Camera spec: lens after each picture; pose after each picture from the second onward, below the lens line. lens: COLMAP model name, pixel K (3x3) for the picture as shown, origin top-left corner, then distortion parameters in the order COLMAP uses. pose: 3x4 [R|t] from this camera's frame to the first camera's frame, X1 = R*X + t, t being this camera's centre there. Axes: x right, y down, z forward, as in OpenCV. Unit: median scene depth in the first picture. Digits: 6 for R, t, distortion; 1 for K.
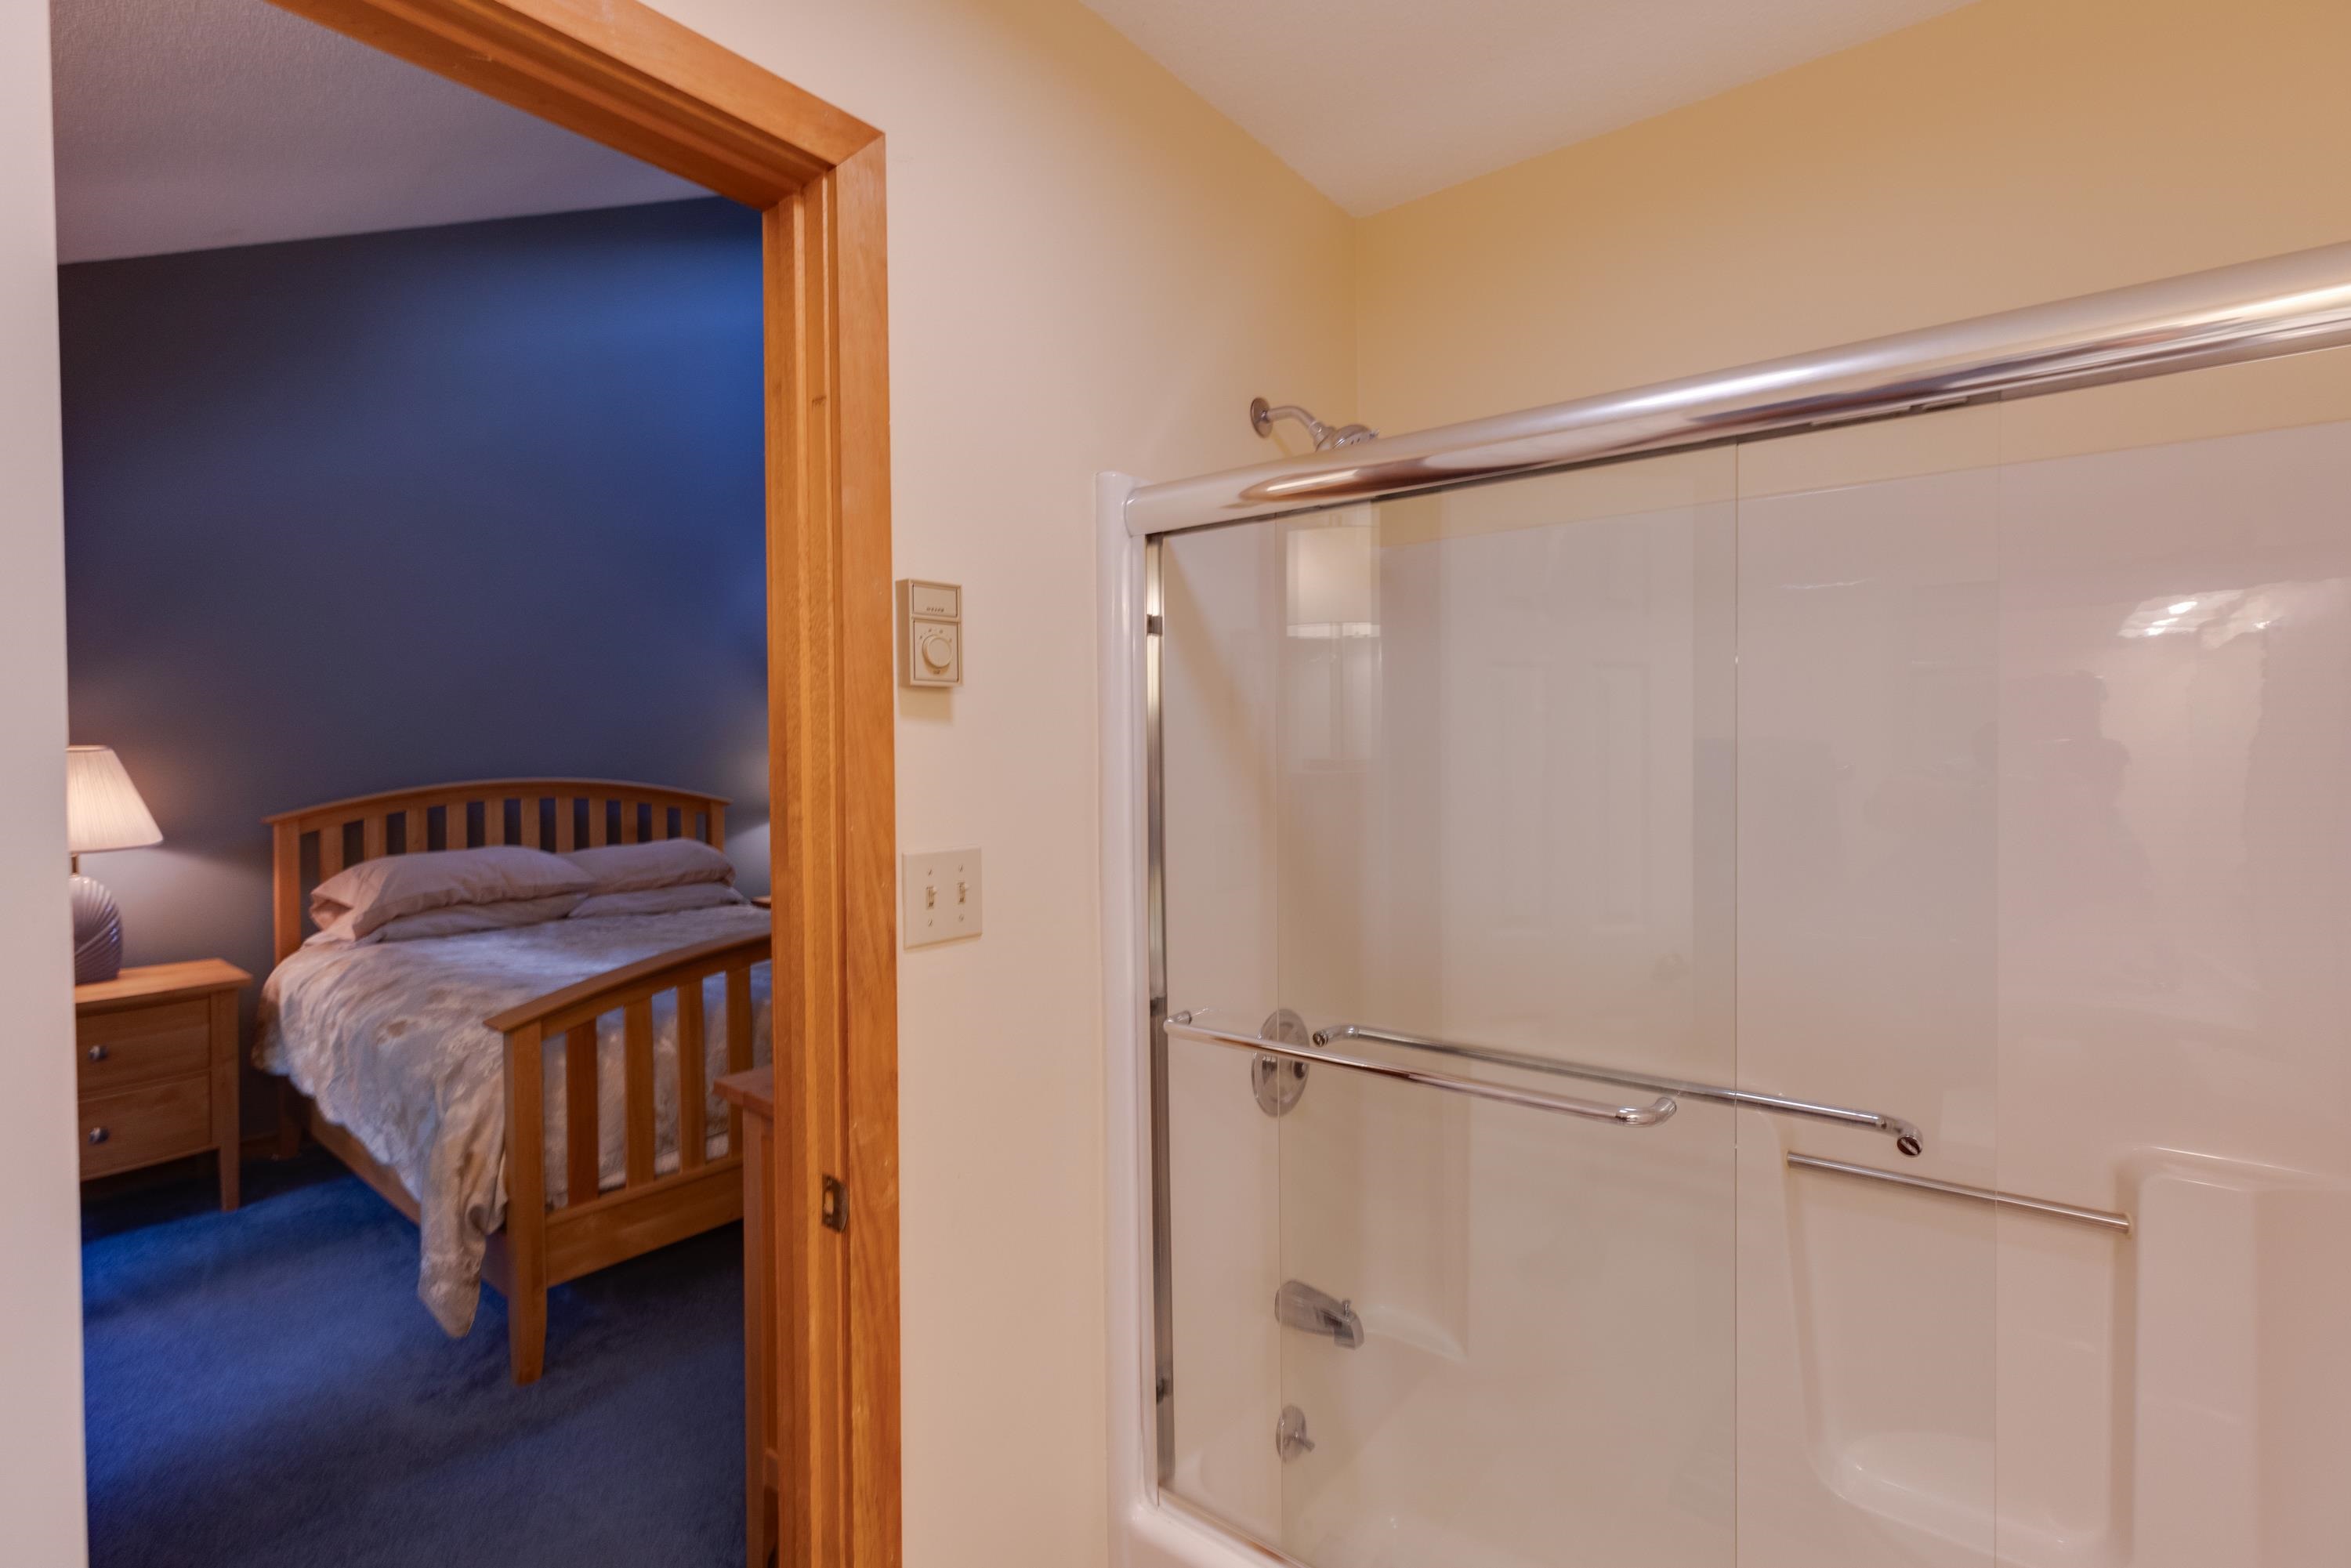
lens RADIAL K [[1111.2, 0, 1183.2], [0, 1111.2, 795.5], [0, 0, 1]] dist [0.008163, -0.000723]
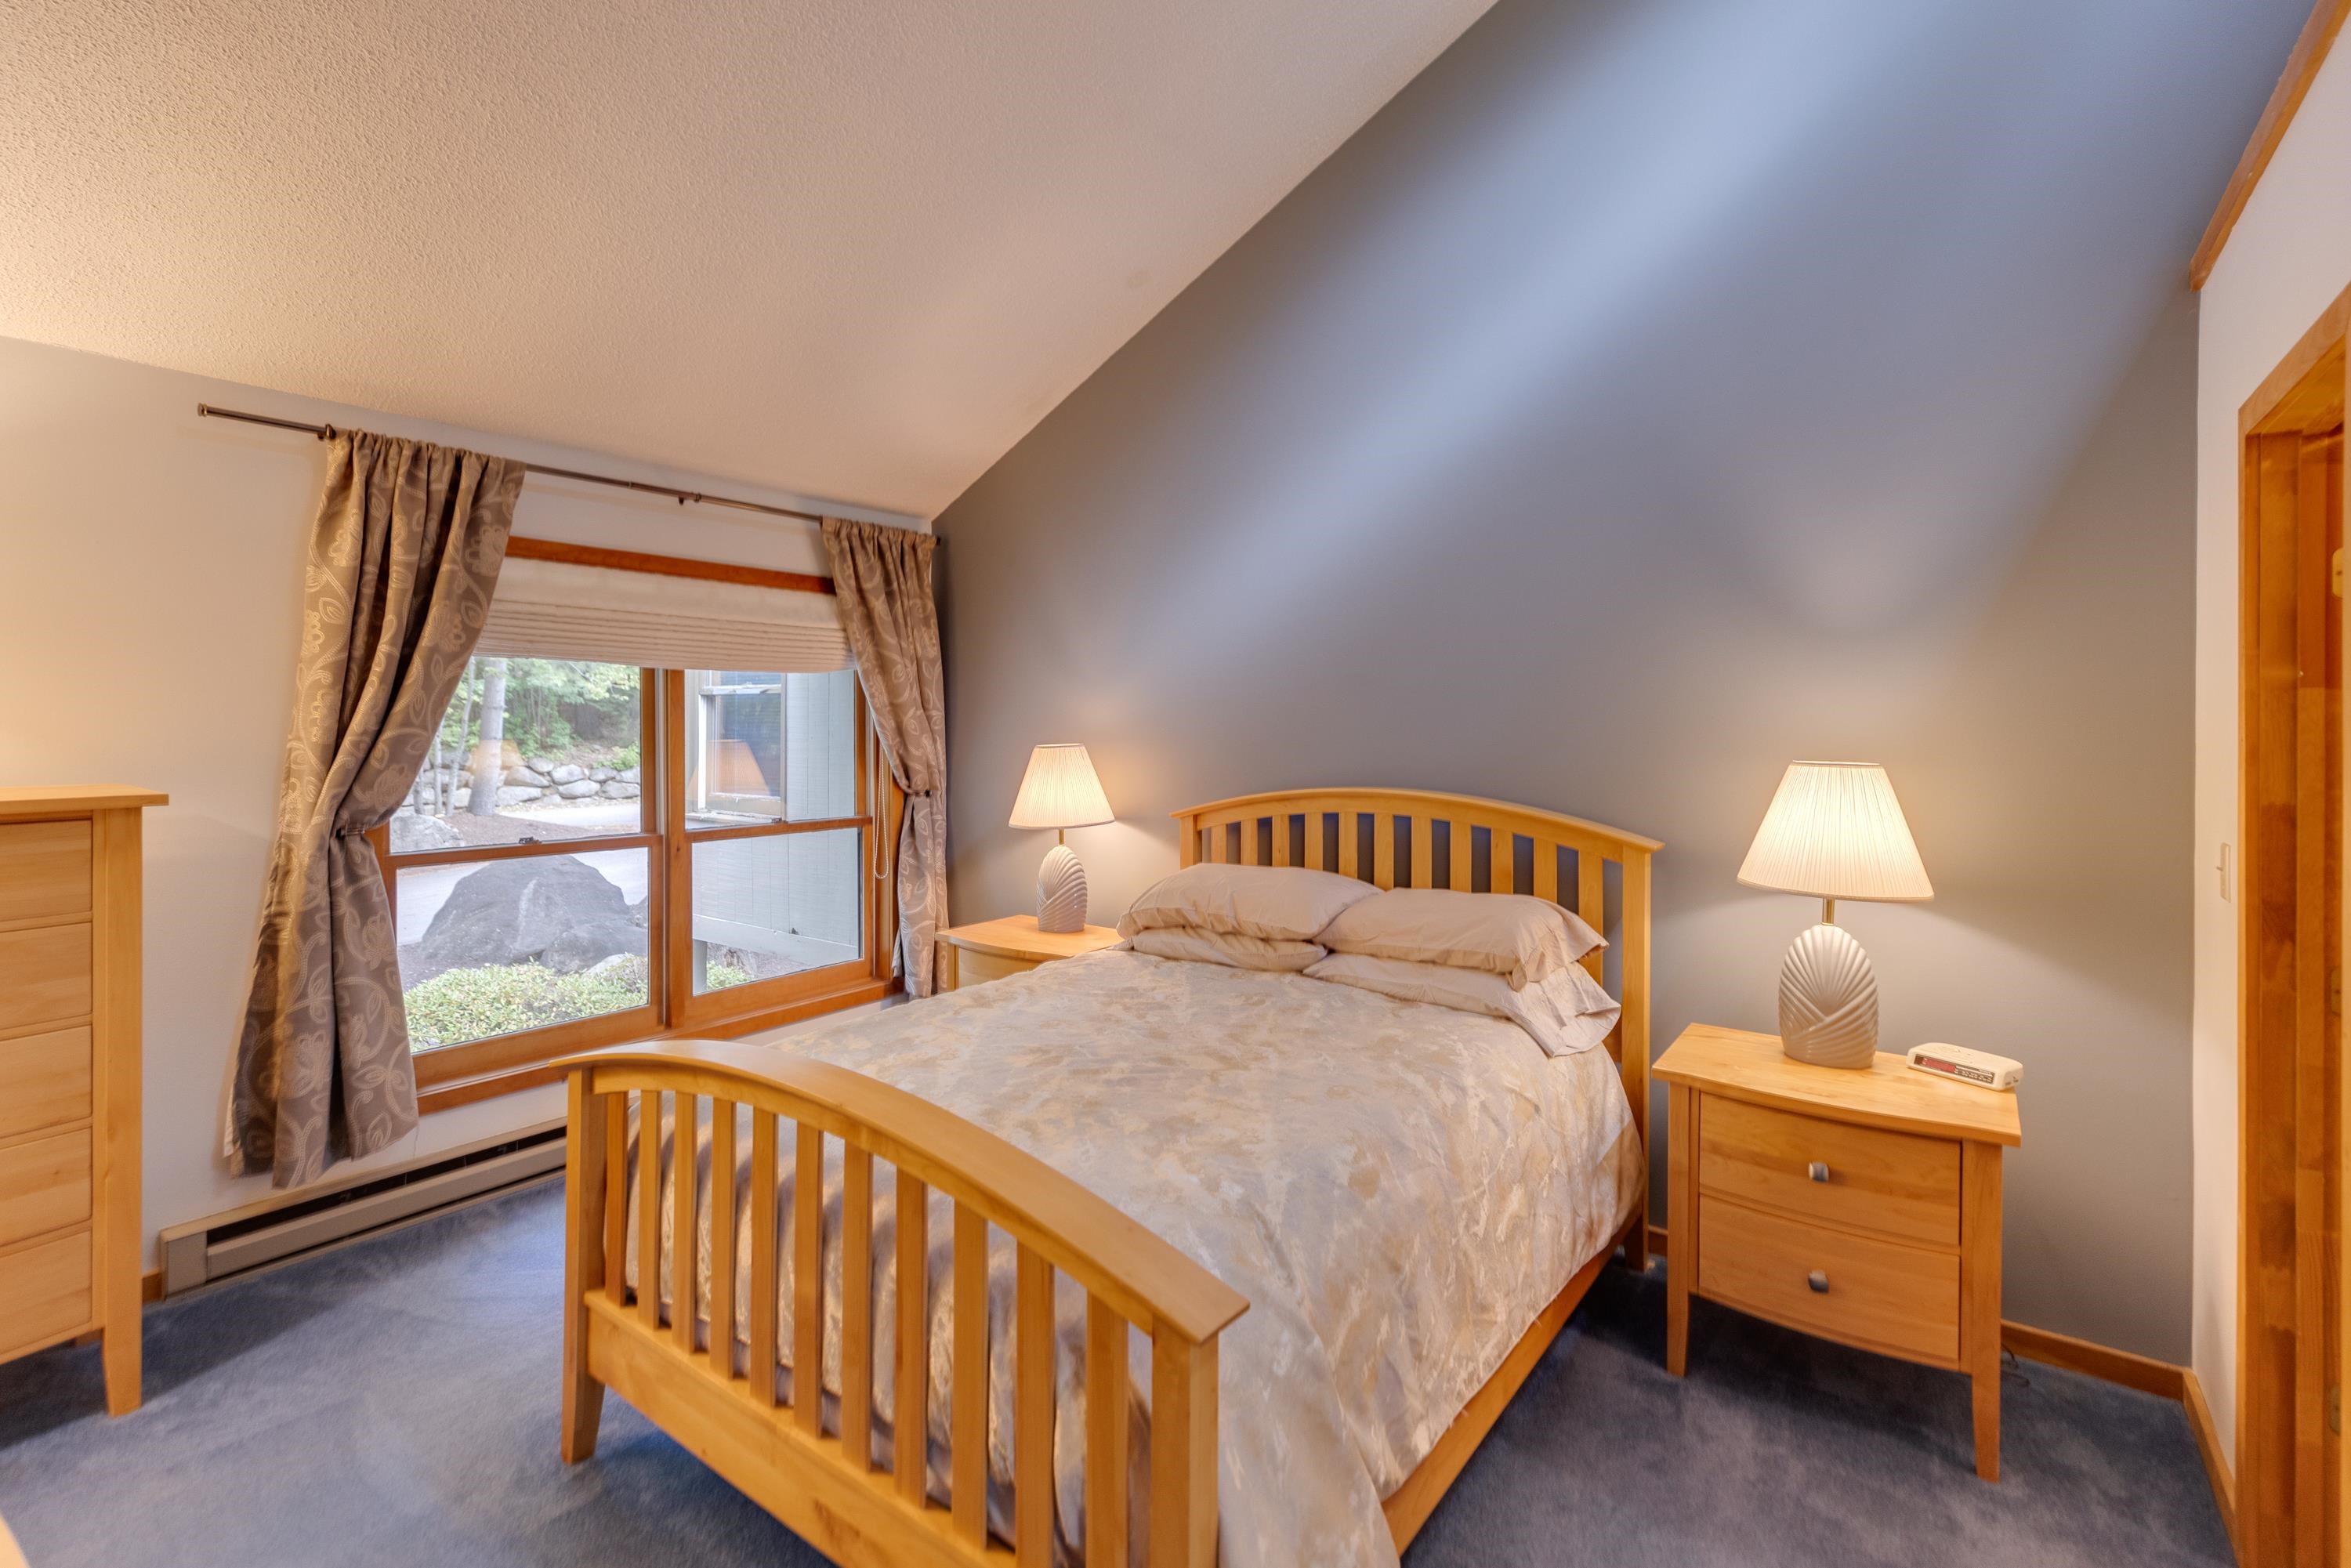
lens RADIAL K [[1111.2, 0, 1217.7], [0, 1111.2, 741.5], [0, 0, 1]] dist [0.008163, -0.000723]
pose [[0.075709, 0.029998, -0.996679, 0.190312], [-0.043076, 0.998713, 0.026787, -0.066087], [0.996199, 0.040905, 0.076903, 0.880468]]
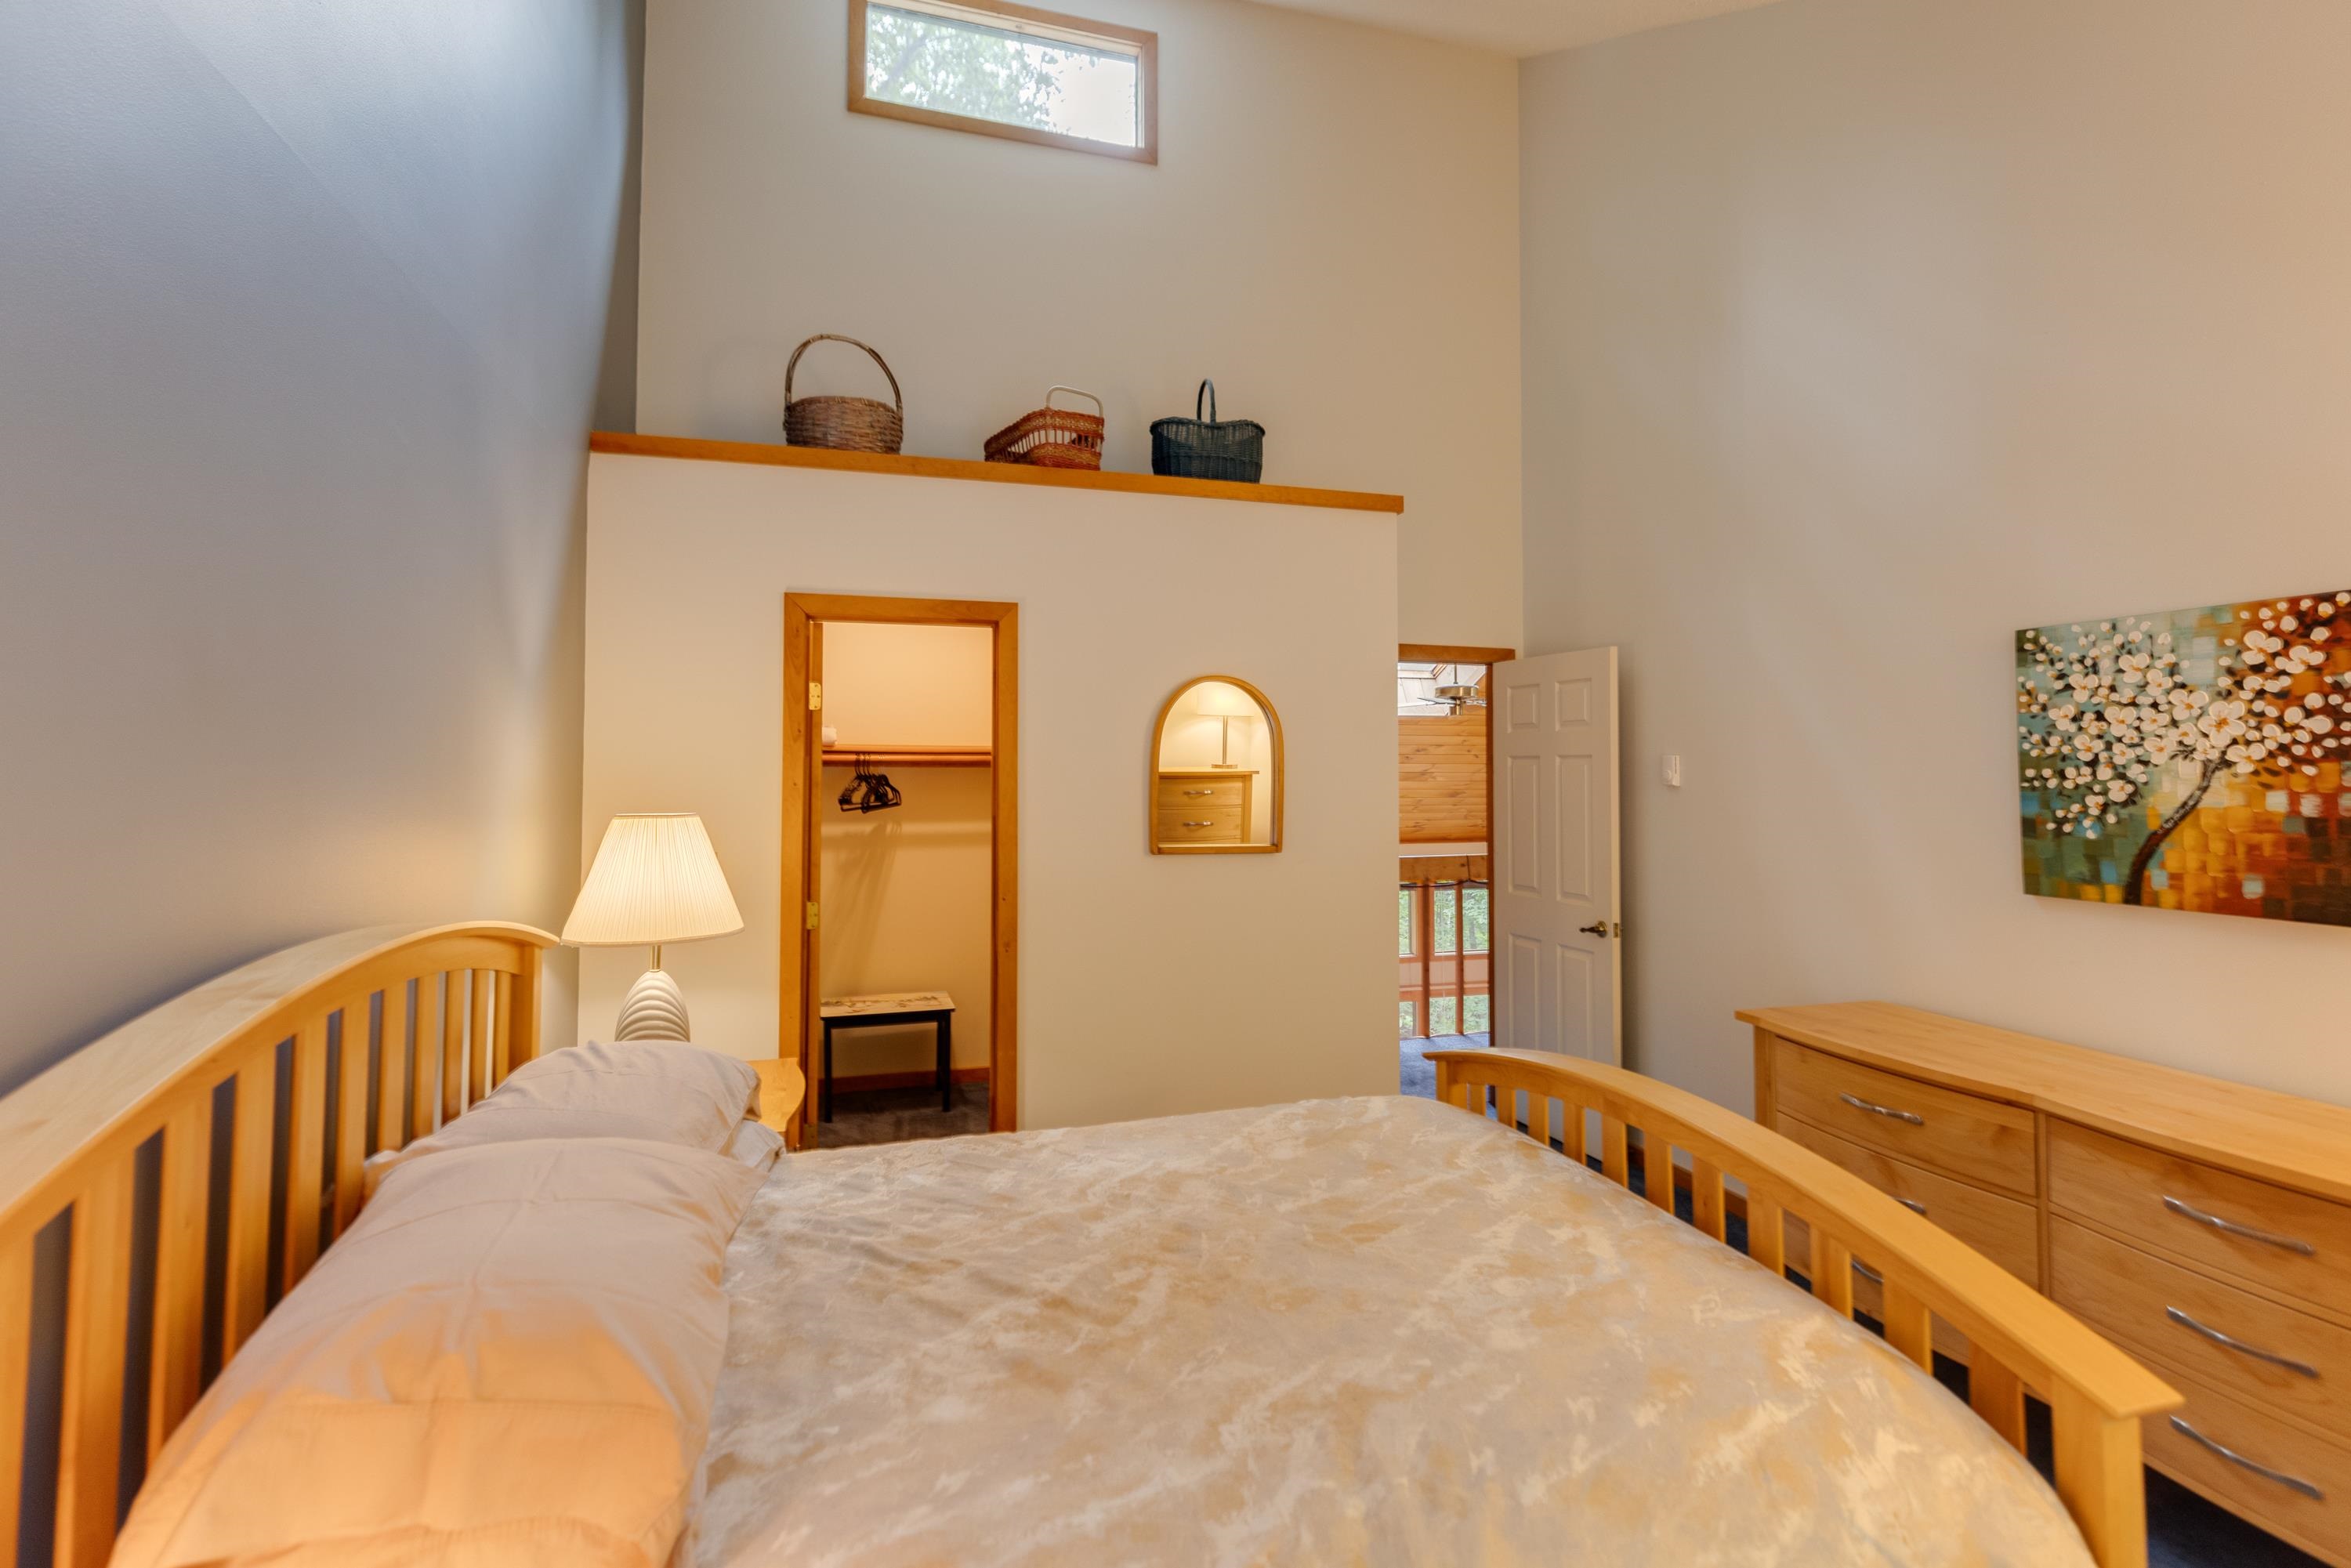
lens RADIAL K [[1111.2, 0, 1187.8], [0, 1111.2, 751.1], [0, 0, 1]] dist [0.008163, -0.000723]
pose [[0.552316, 0.031151, 0.833053, -0.782608], [0.024470, 0.998265, -0.053553, -0.047913], [-0.833276, 0.049963, 0.550596, 0.654366]]
